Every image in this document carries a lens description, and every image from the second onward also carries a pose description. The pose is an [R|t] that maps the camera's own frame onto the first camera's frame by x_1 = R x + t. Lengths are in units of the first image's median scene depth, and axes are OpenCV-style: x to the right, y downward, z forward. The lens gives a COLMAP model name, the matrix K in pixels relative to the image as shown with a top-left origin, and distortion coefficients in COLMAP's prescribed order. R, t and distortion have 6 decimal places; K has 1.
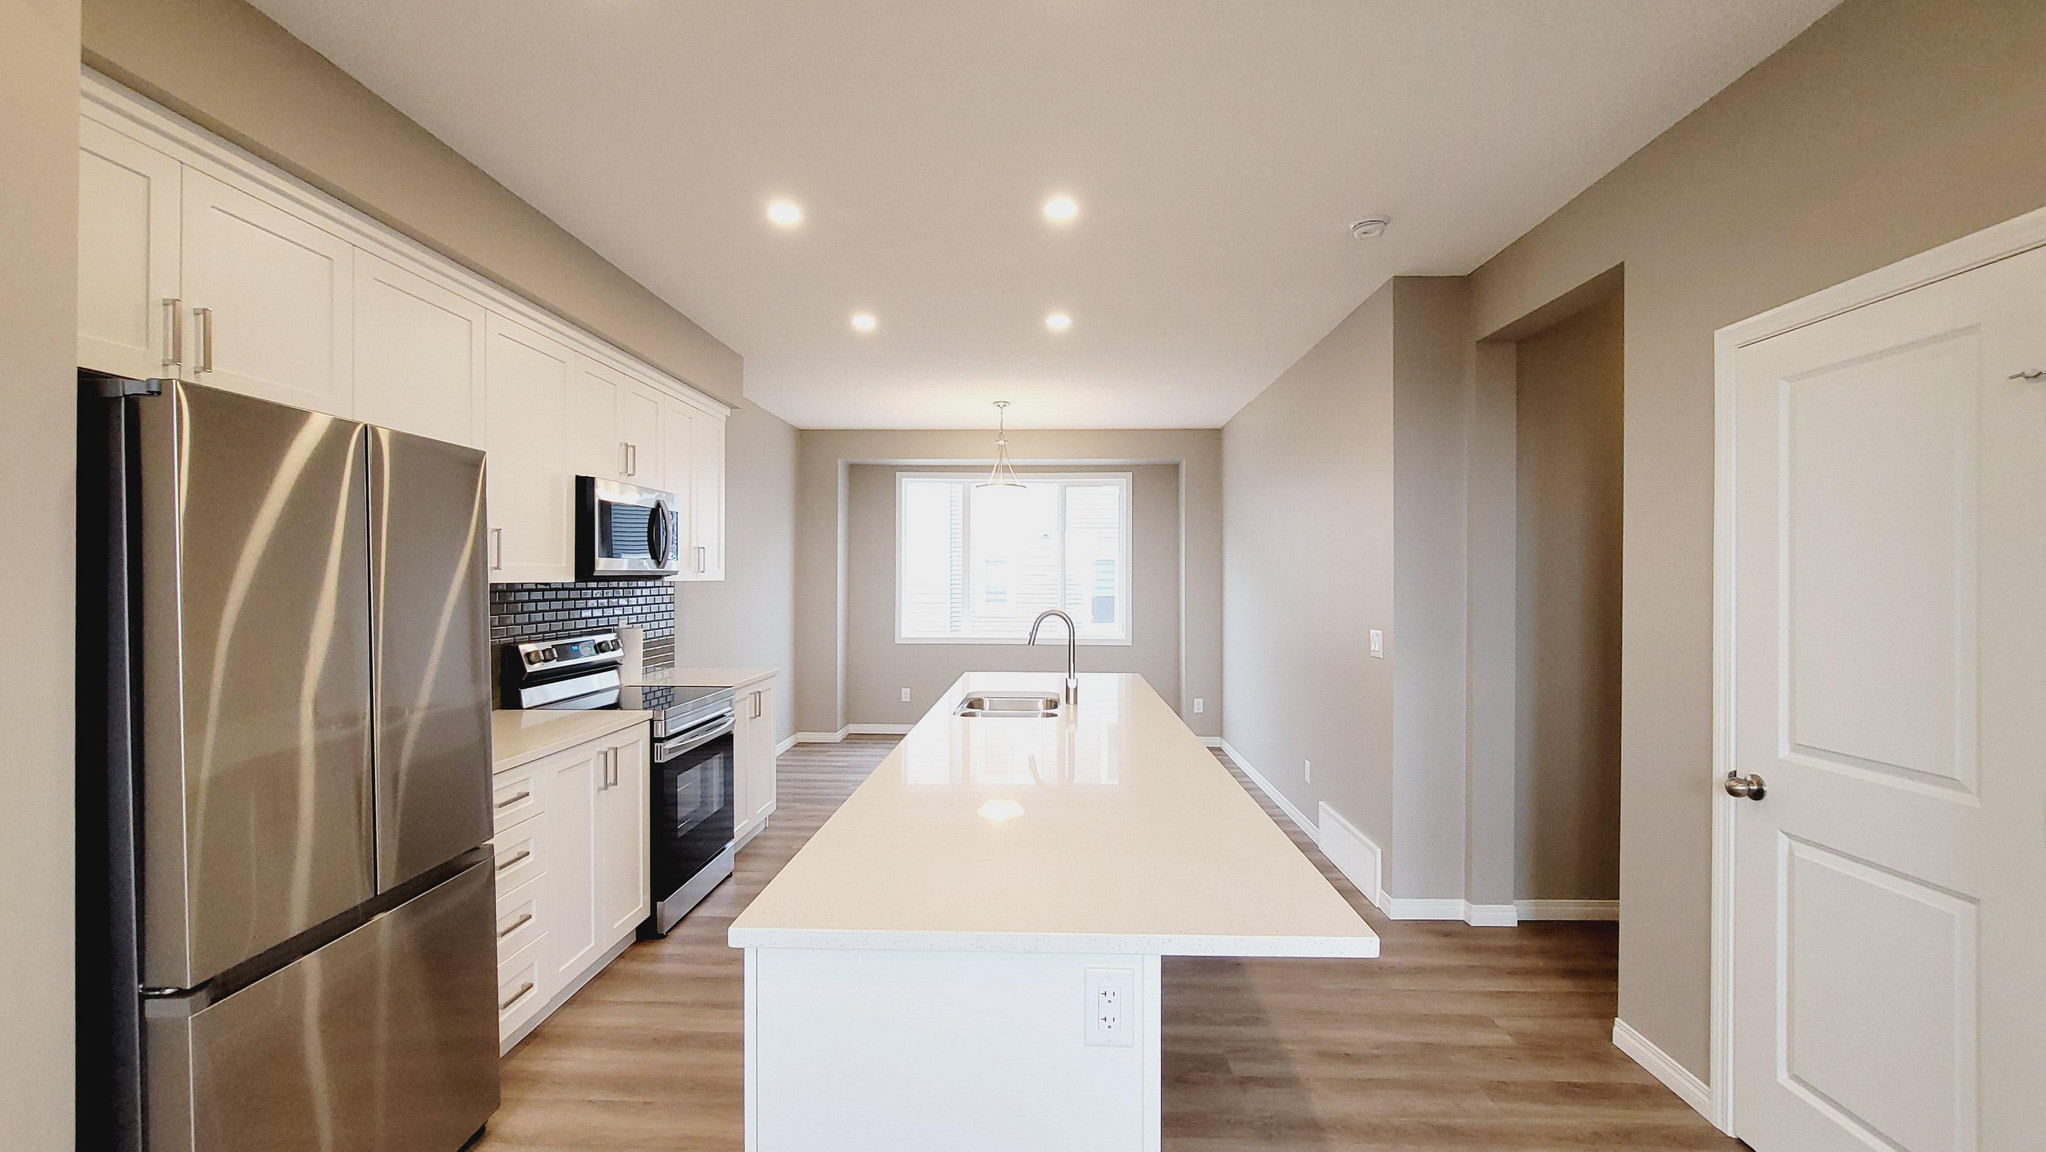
lens RADIAL K [[834.9, 0, 1023.0], [0, 834.9, 576.0], [0, 0, 1]] dist [-0.012111, 0.000011]
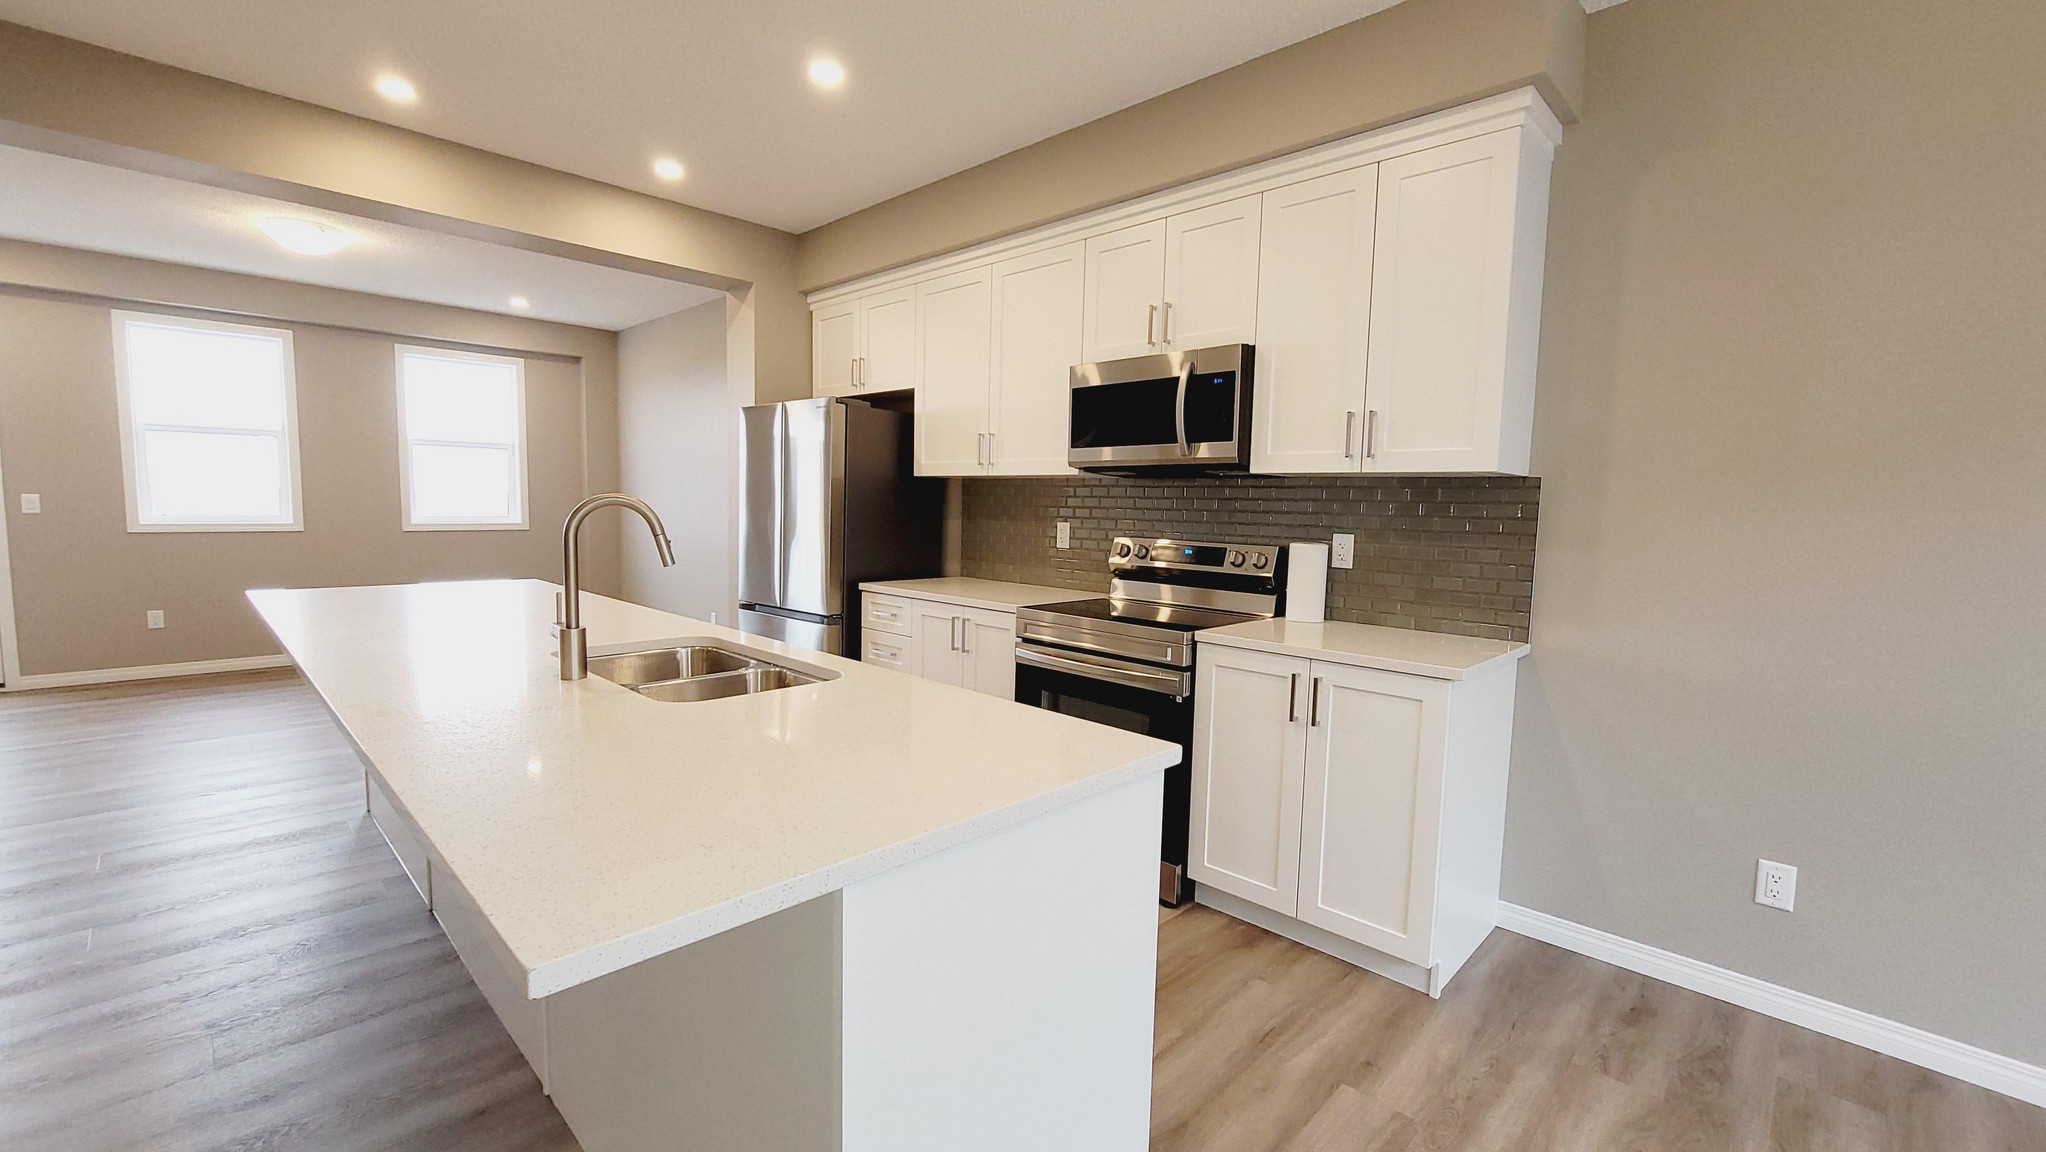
lens RADIAL K [[842.2, 0, 1023.0], [0, 842.2, 576.0], [0, 0, 1]] dist [-0.000829, -0.000021]
pose [[-0.669452, 0.047958, -0.741306, 0.258929], [-0.023112, 0.996086, 0.085313, 0.042875], [0.742496, 0.074246, -0.665723, 1.592892]]
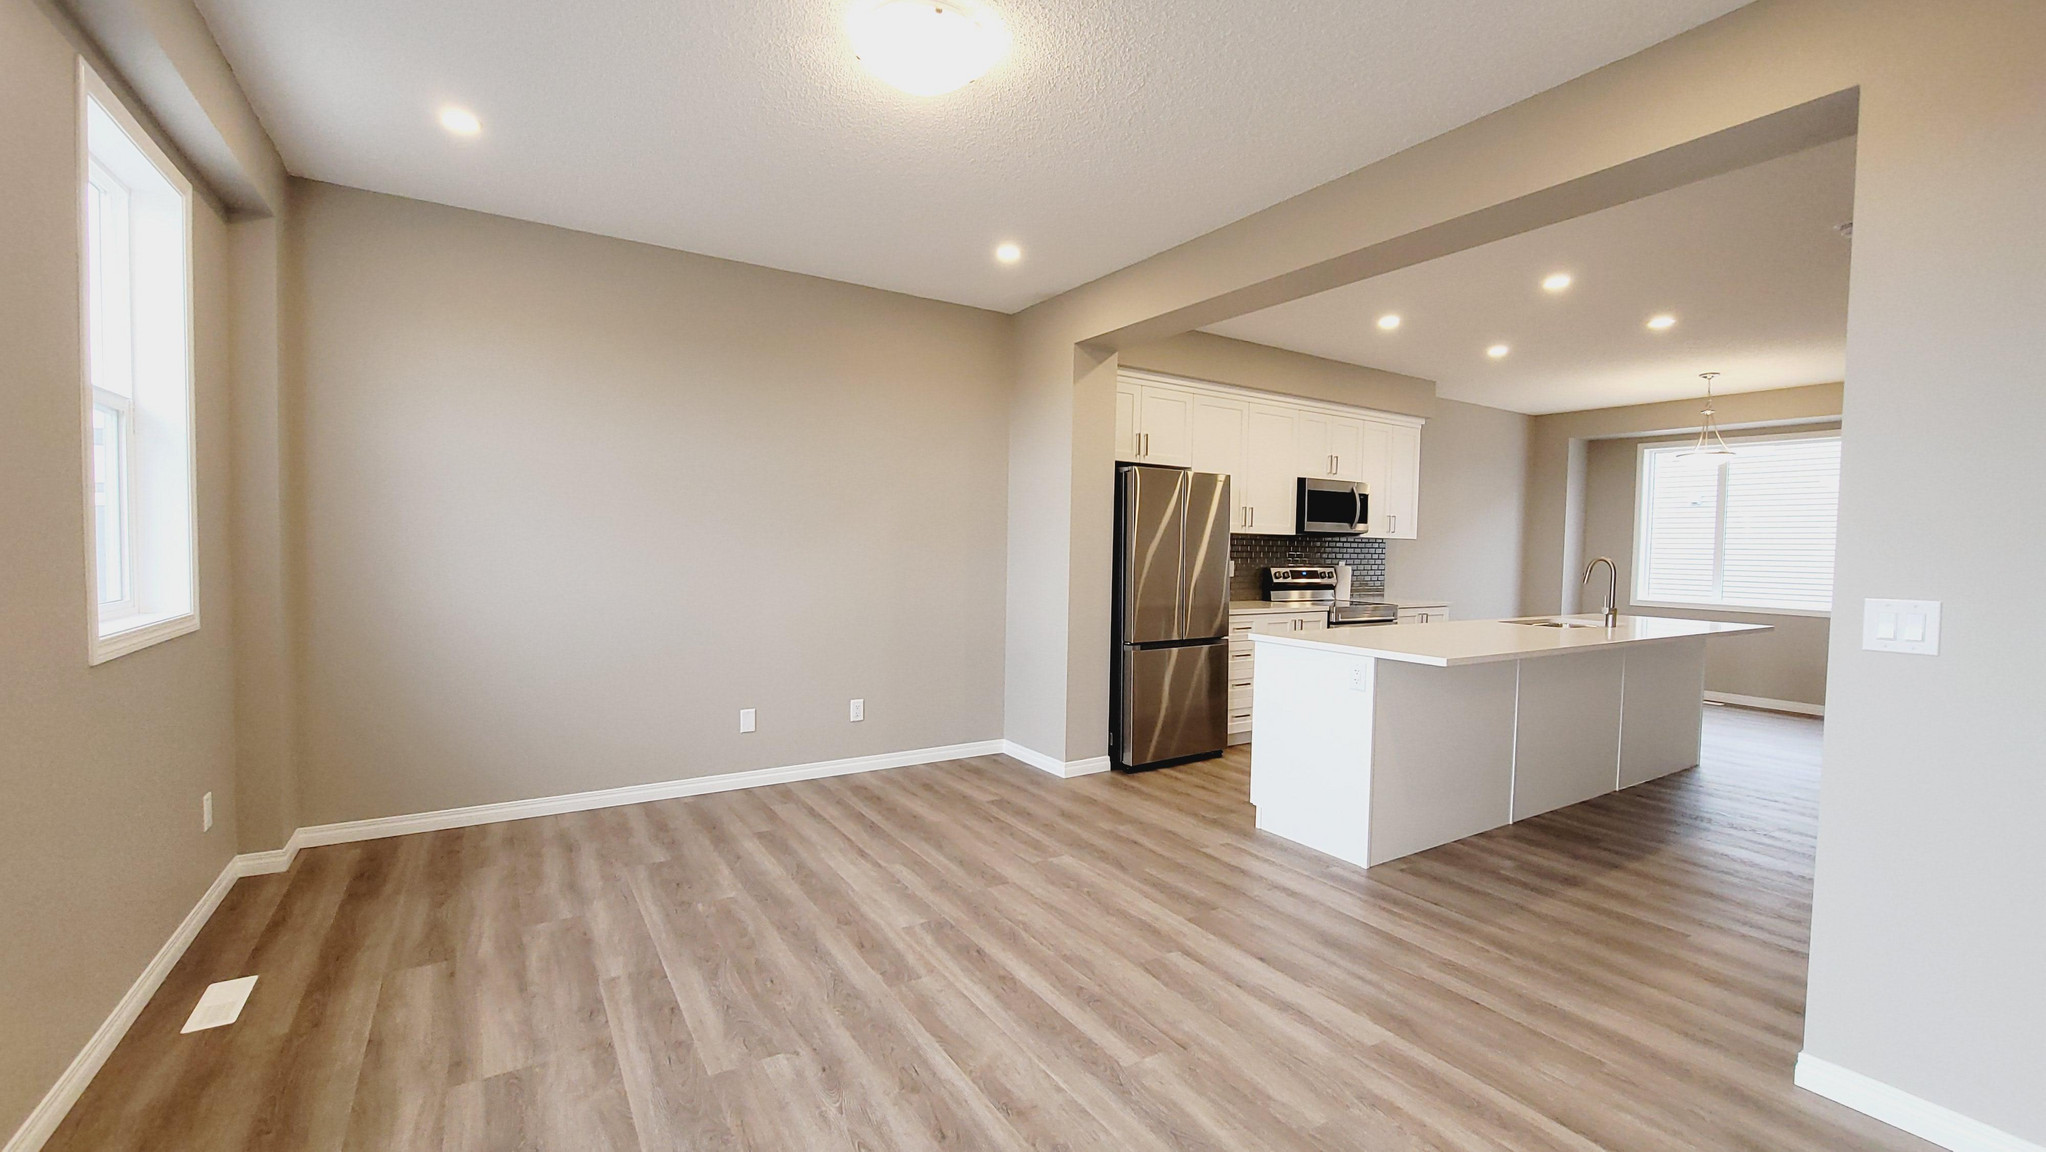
lens RADIAL K [[834.9, 0, 1023.0], [0, 834.9, 576.0], [0, 0, 1]] dist [-0.012111, 0.000011]
pose [[0.565865, 0.039942, -0.823530, 0.632010], [-0.016997, 0.999179, 0.036782, 0.039984], [0.824322, -0.006816, 0.566080, -0.538085]]
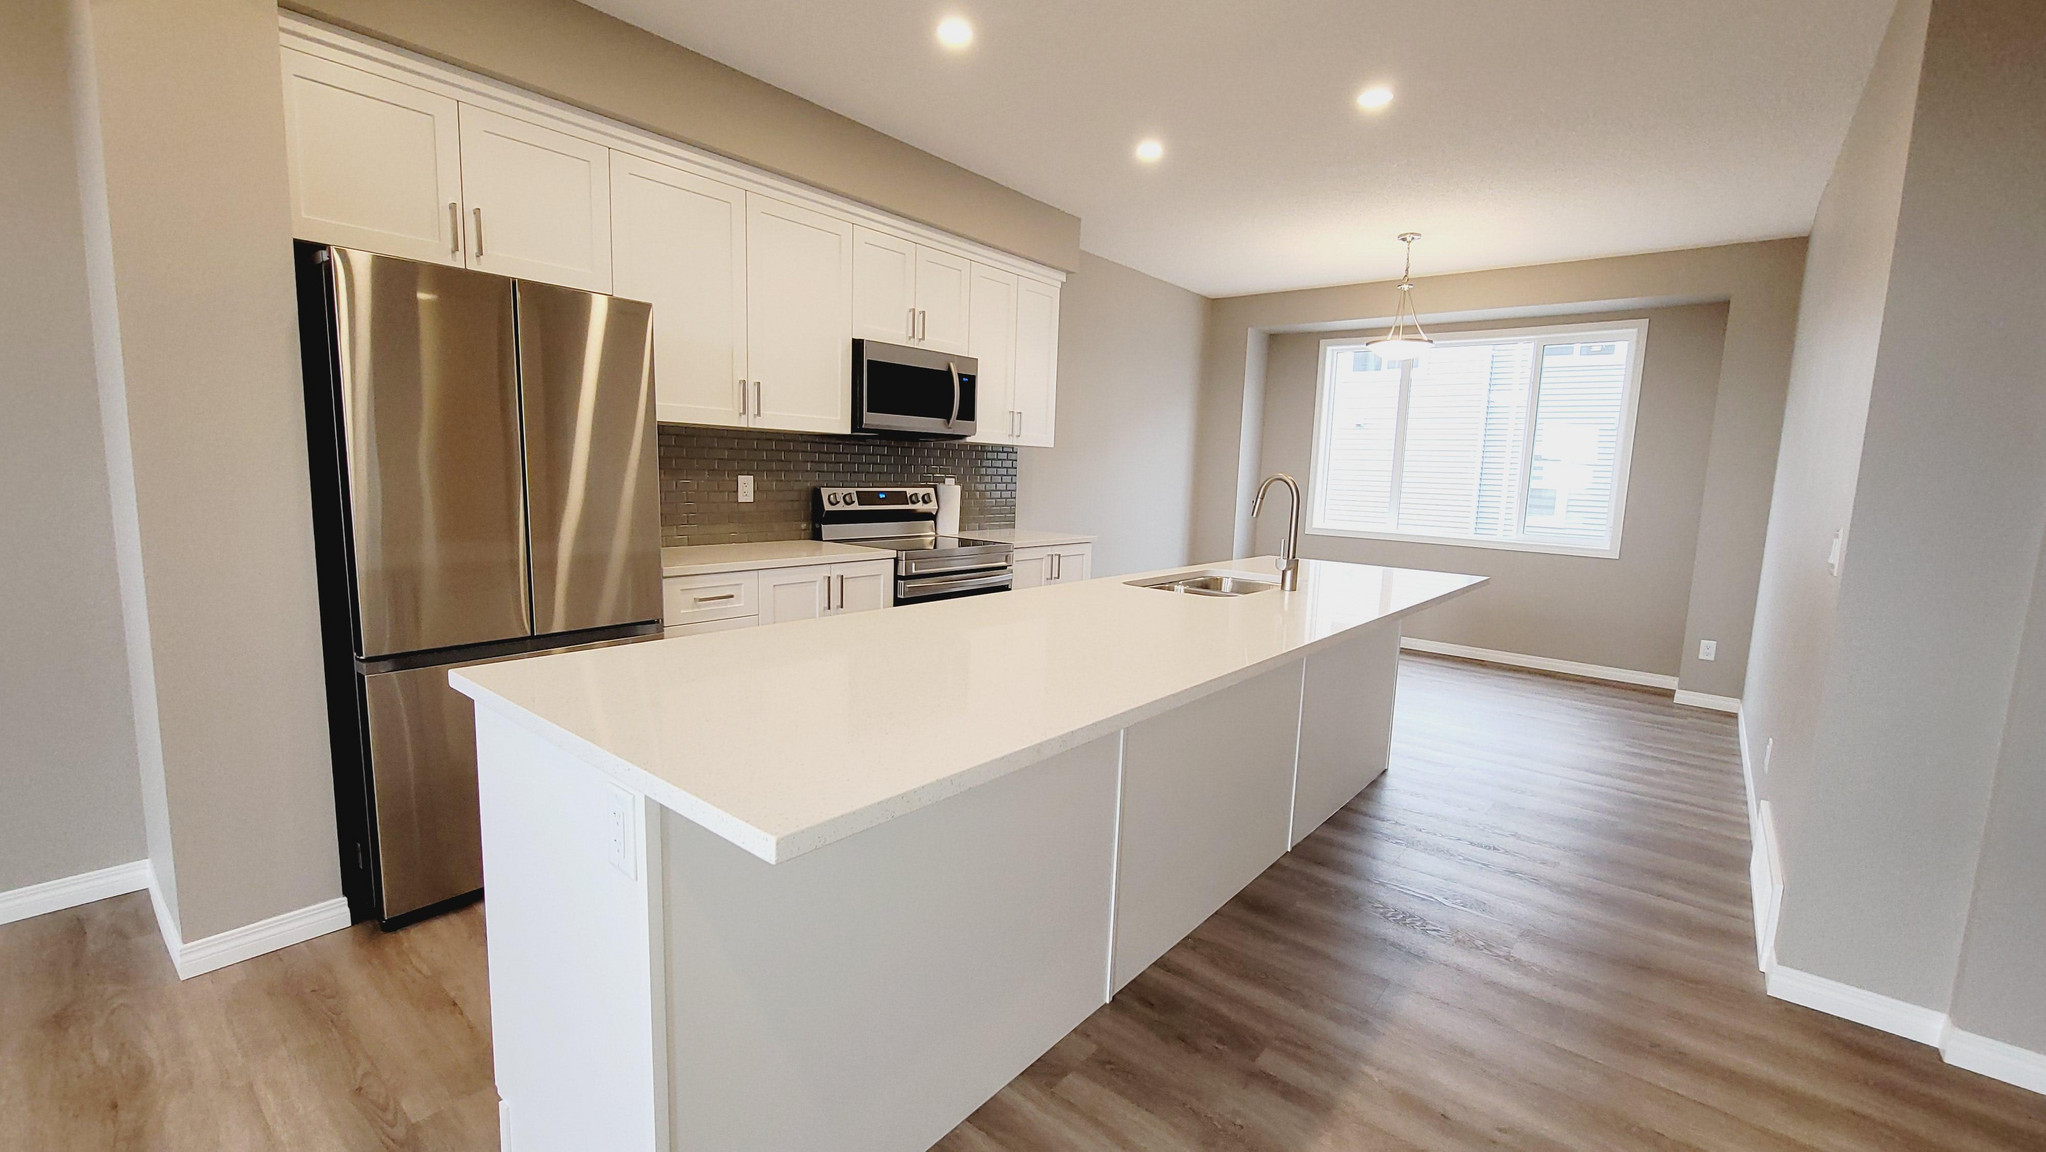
lens RADIAL K [[834.9, 0, 1023.0], [0, 834.9, 576.0], [0, 0, 1]] dist [-0.012111, 0.000011]
pose [[0.793774, 0.102479, -0.599517, 0.345454], [-0.031314, 0.991282, 0.127984, 0.045616], [0.607406, -0.082817, 0.790063, 0.212479]]
